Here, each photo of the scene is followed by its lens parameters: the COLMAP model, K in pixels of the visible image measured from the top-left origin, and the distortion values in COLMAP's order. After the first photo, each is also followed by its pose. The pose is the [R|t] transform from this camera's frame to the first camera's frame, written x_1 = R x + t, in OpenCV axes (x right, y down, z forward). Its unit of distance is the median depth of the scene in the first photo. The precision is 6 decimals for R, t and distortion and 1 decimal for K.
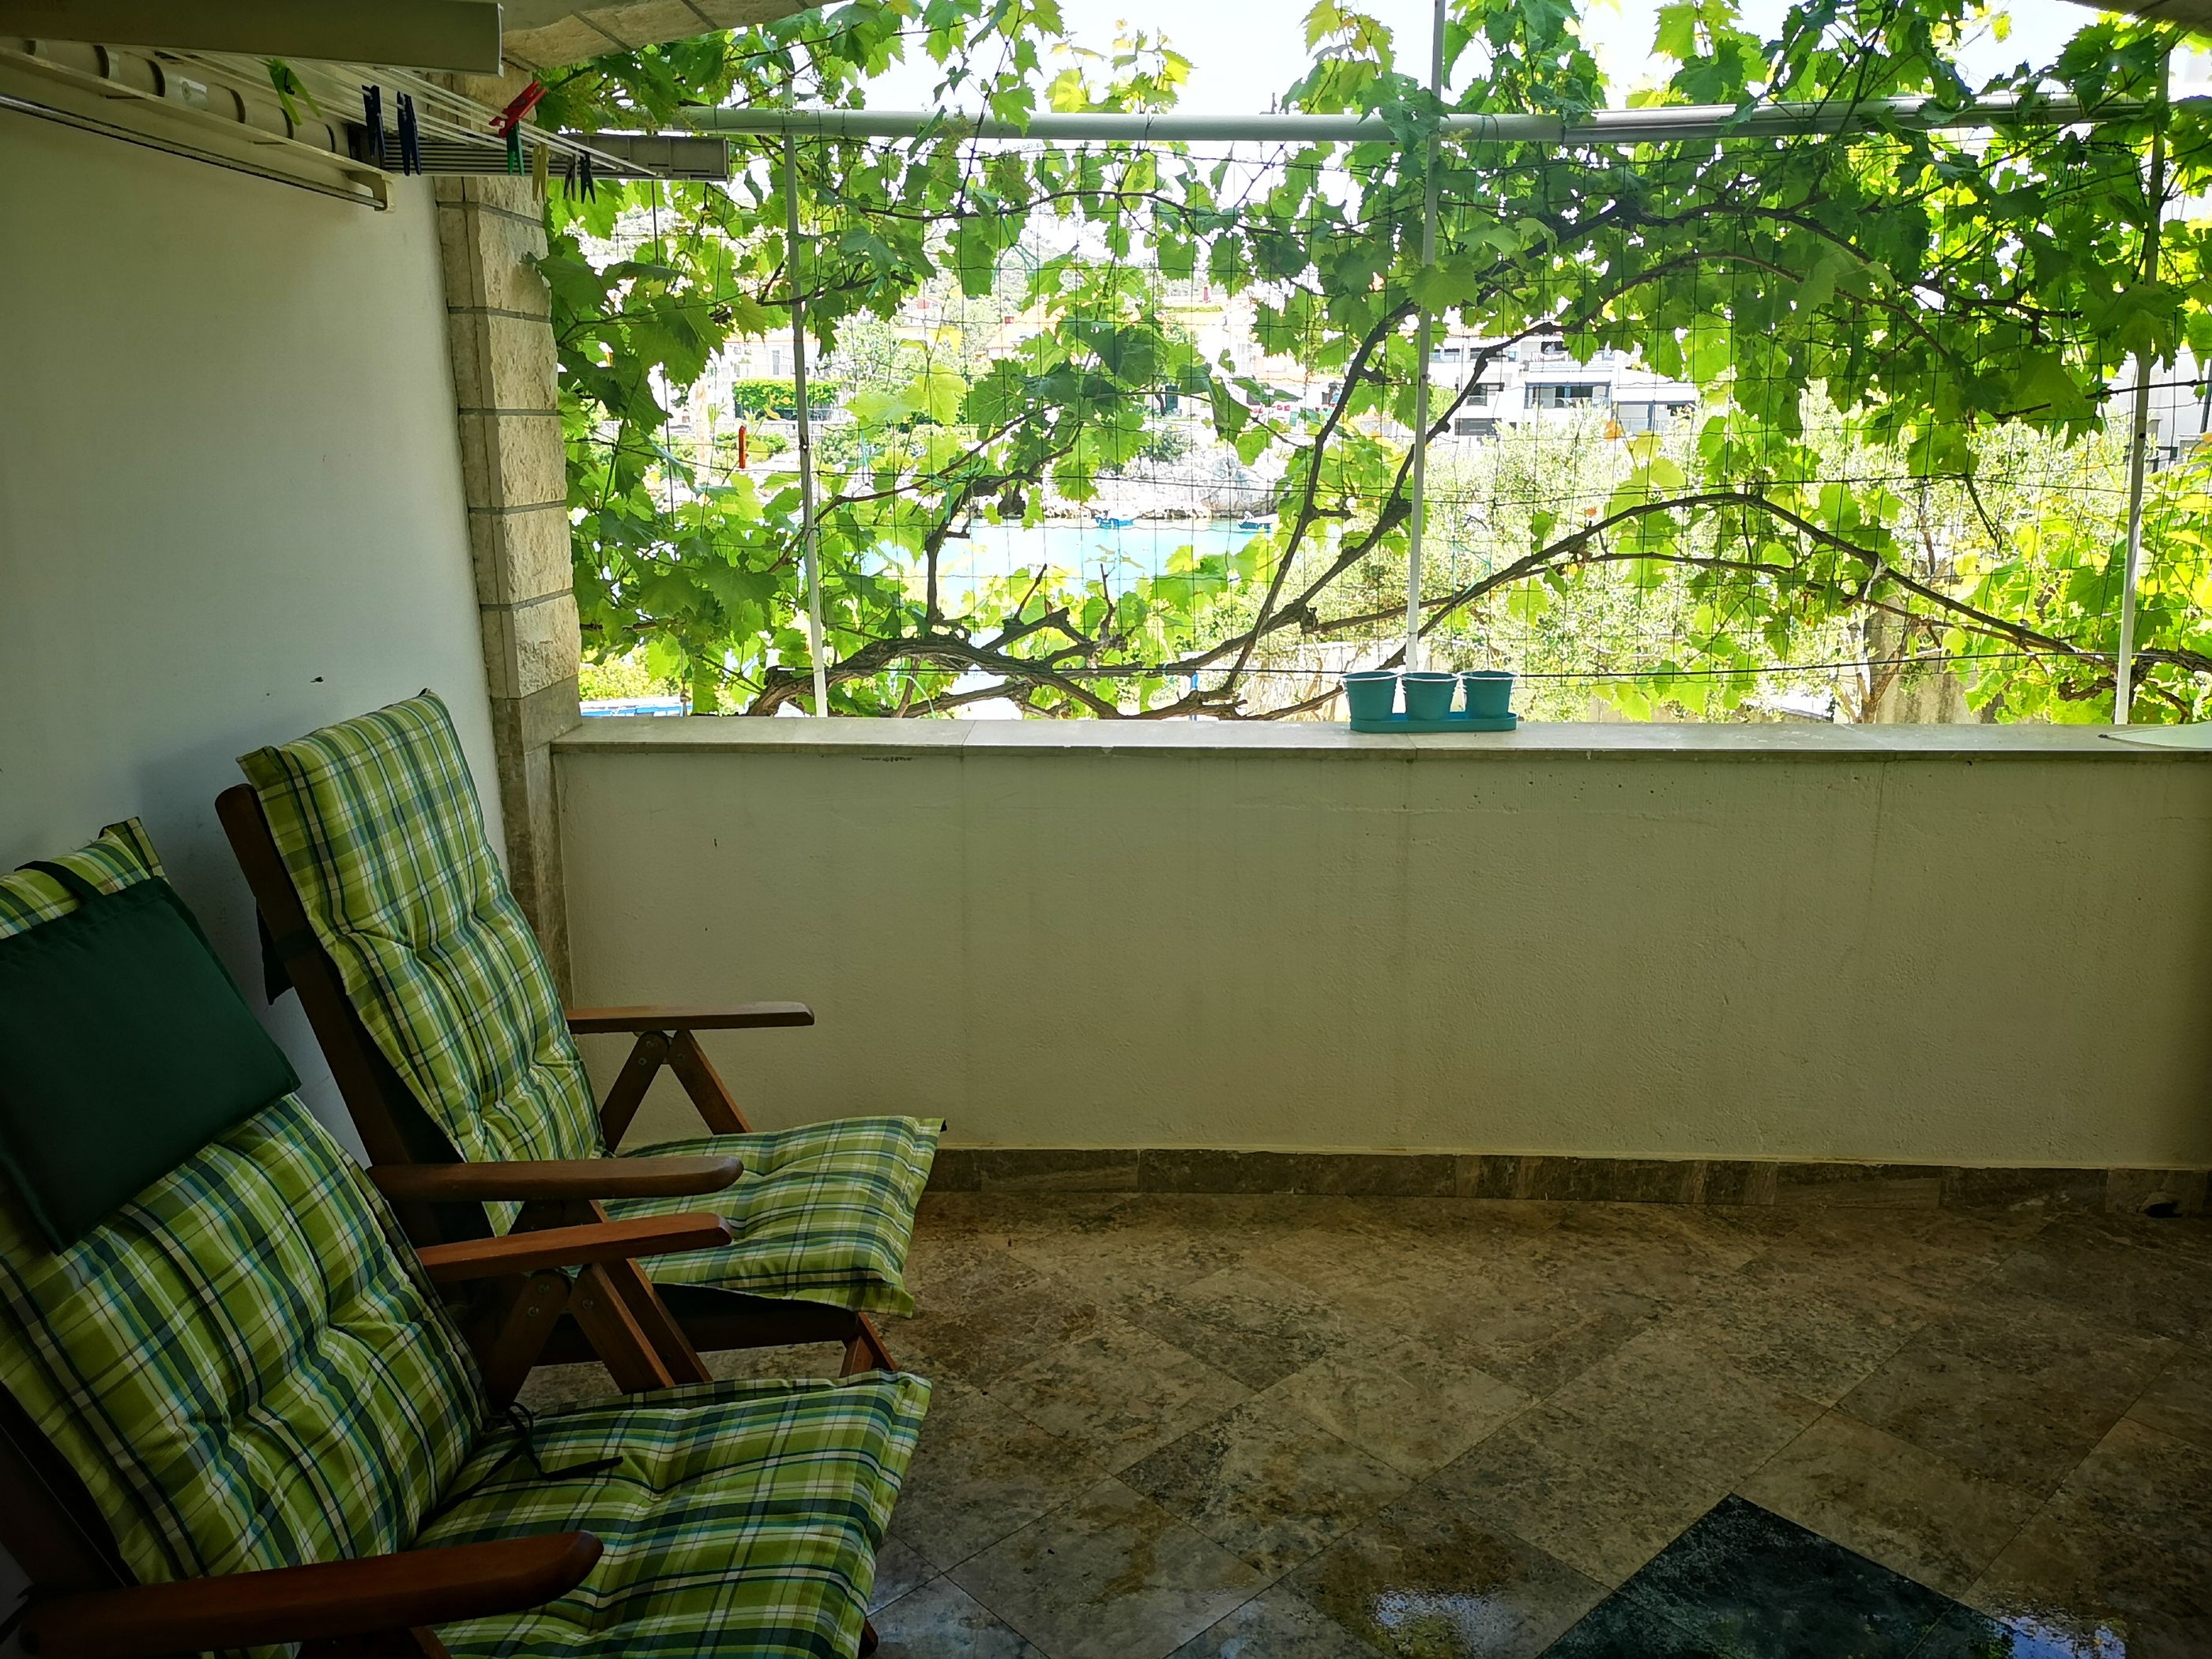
lens RADIAL K [[1699.3, 0, 1115.8], [0, 1699.3, 817.9], [0, 0, 1]] dist [0.065944, -0.085690]
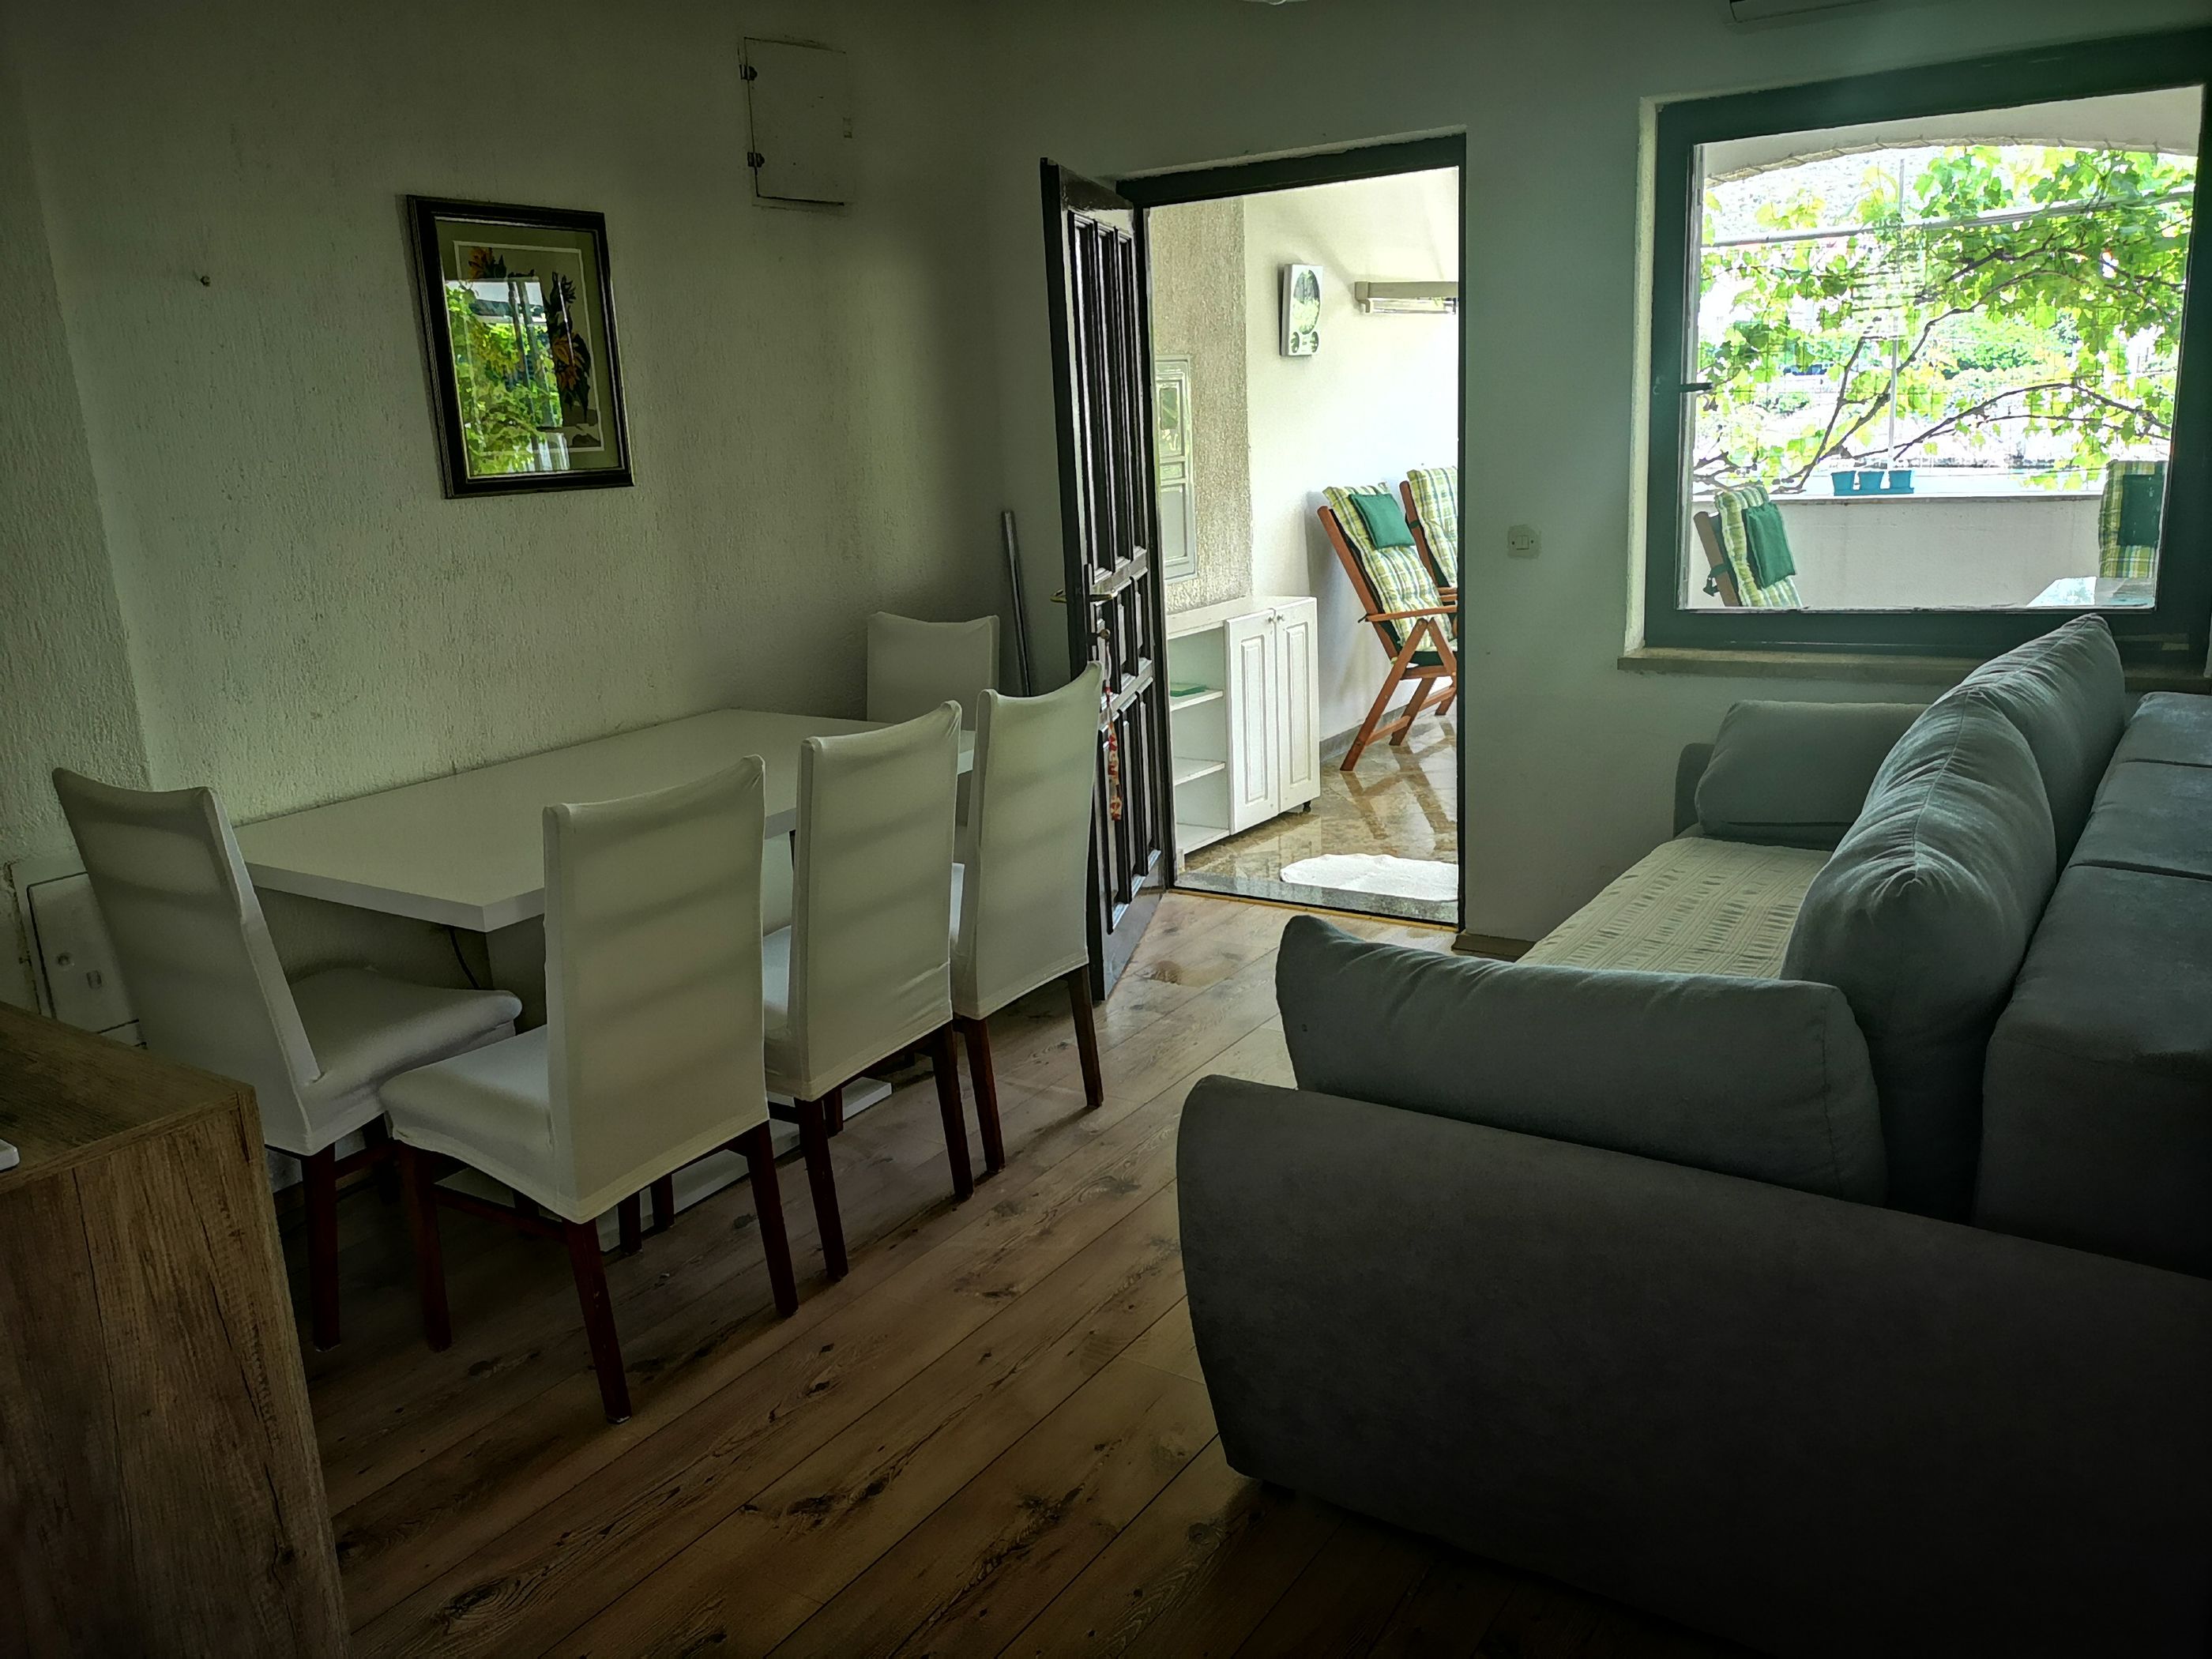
lens RADIAL K [[1699.3, 0, 1115.8], [0, 1699.3, 817.9], [0, 0, 1]] dist [0.065944, -0.085690]
pose [[0.825741, 0.087466, -0.557226, 0.655334], [-0.076326, 0.996144, 0.043255, 0.352224], [0.558861, 0.006813, 0.829233, -1.440446]]
